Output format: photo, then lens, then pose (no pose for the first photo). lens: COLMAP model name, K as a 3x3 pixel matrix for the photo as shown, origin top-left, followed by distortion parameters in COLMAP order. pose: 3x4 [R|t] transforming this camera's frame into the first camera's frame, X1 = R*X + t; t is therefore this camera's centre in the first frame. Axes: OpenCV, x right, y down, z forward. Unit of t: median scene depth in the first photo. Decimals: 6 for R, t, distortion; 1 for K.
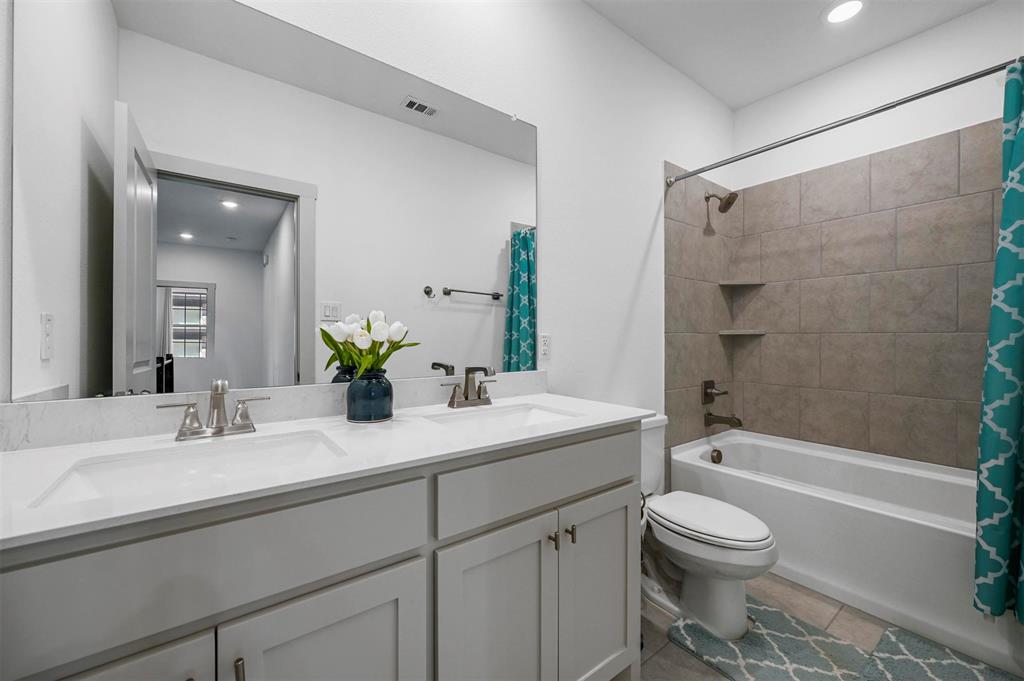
lens RADIAL K [[401.8, 0, 512.0], [0, 401.8, 343.4], [0, 0, 1]] dist [-0.002956, 0.000695]
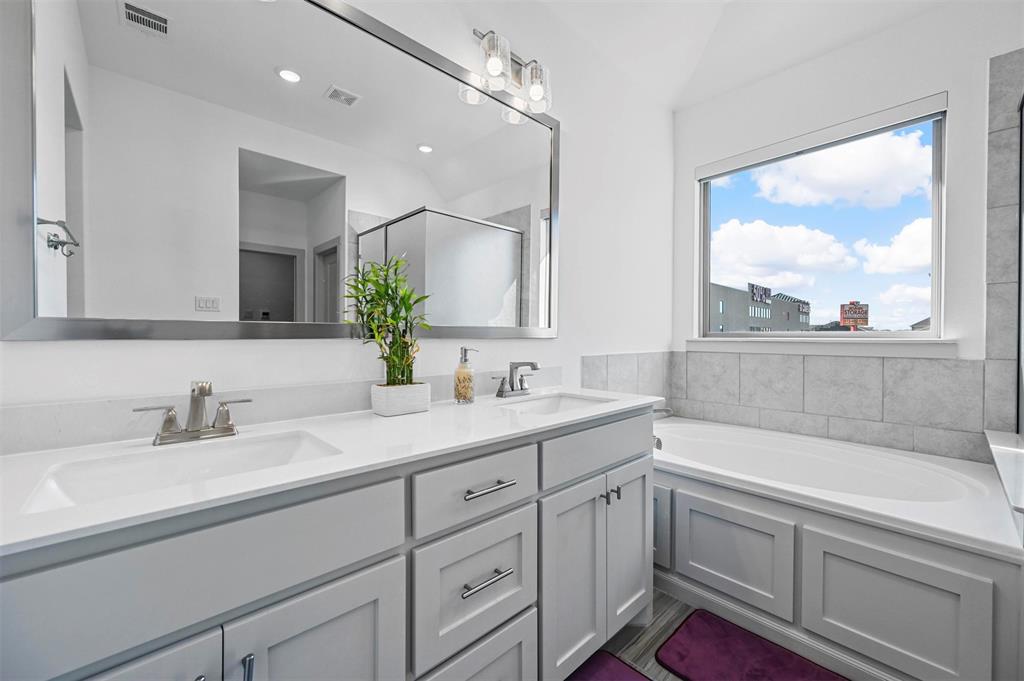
lens RADIAL K [[401.8, 0, 512.6], [0, 401.8, 338.8], [0, 0, 1]] dist [-0.002956, 0.000695]
pose [[0.994507, -0.001402, 0.104658, -0.226758], [0.002728, 0.999918, -0.012521, 0.002146], [-0.104632, 0.012738, 0.994429, -0.171333]]
